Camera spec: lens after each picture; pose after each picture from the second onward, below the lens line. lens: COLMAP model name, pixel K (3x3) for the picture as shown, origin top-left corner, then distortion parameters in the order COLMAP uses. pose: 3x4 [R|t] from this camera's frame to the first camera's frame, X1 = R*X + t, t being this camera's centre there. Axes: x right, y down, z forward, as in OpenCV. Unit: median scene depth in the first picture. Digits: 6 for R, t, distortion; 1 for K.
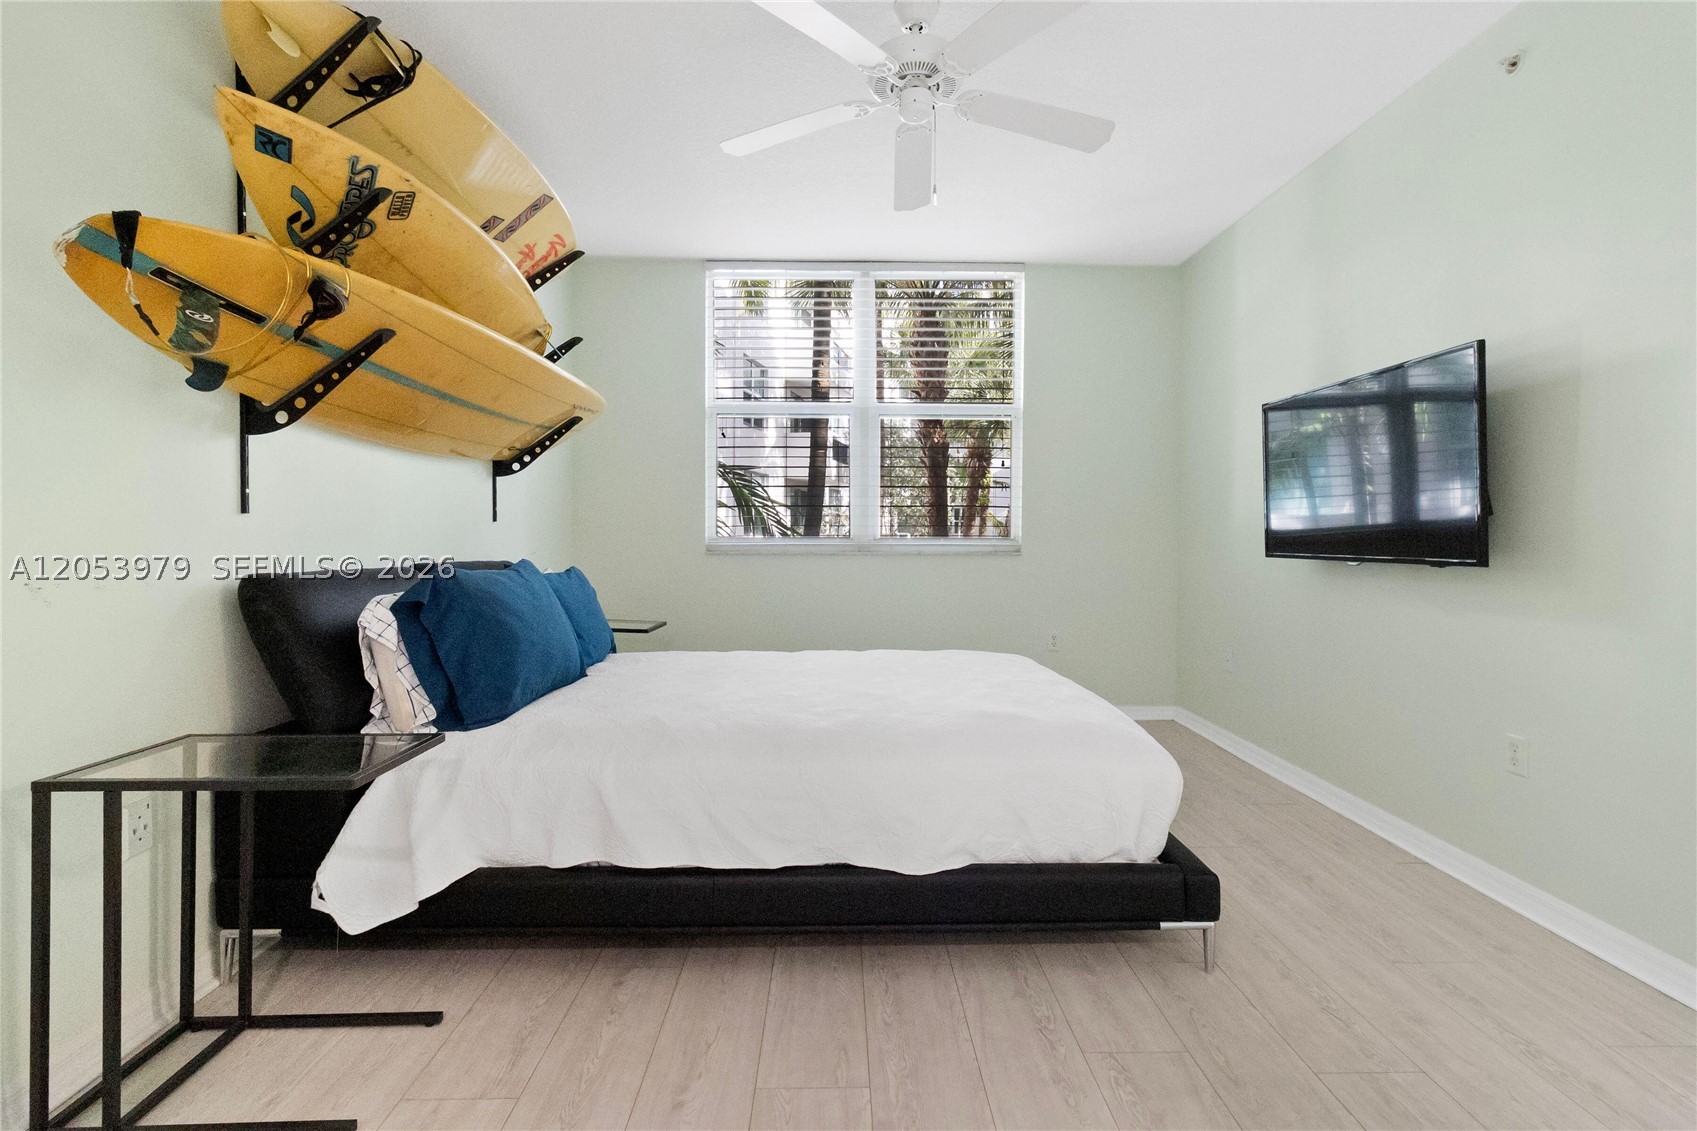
lens RADIAL K [[808.7, 0, 854.1], [0, 808.7, 561.8], [0, 0, 1]] dist [-0.002122, -0.000304]
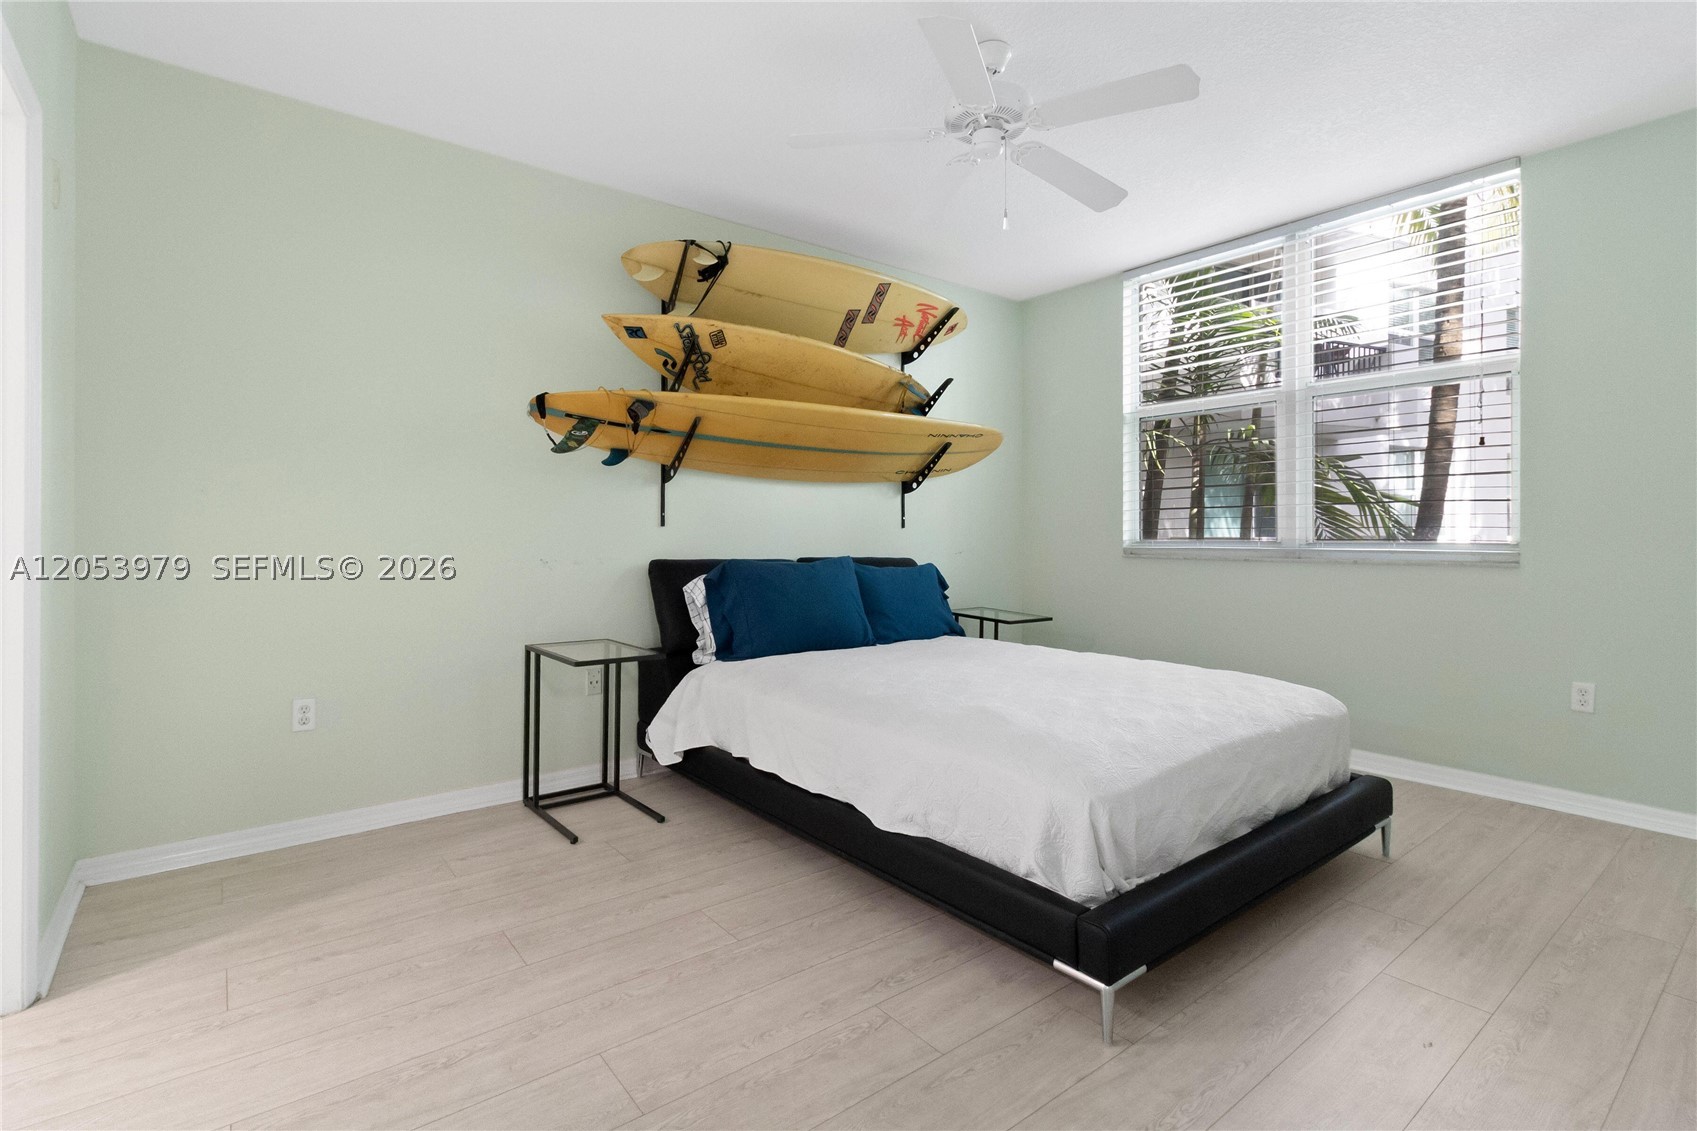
lens RADIAL K [[808.7, 0, 854.5], [0, 808.7, 552.7], [0, 0, 1]] dist [-0.002122, -0.000304]
pose [[0.600089, 0.018024, -0.799730, 0.972505], [-0.027570, 0.999618, 0.001841, -0.016259], [0.799458, 0.020944, 0.600357, 0.248902]]
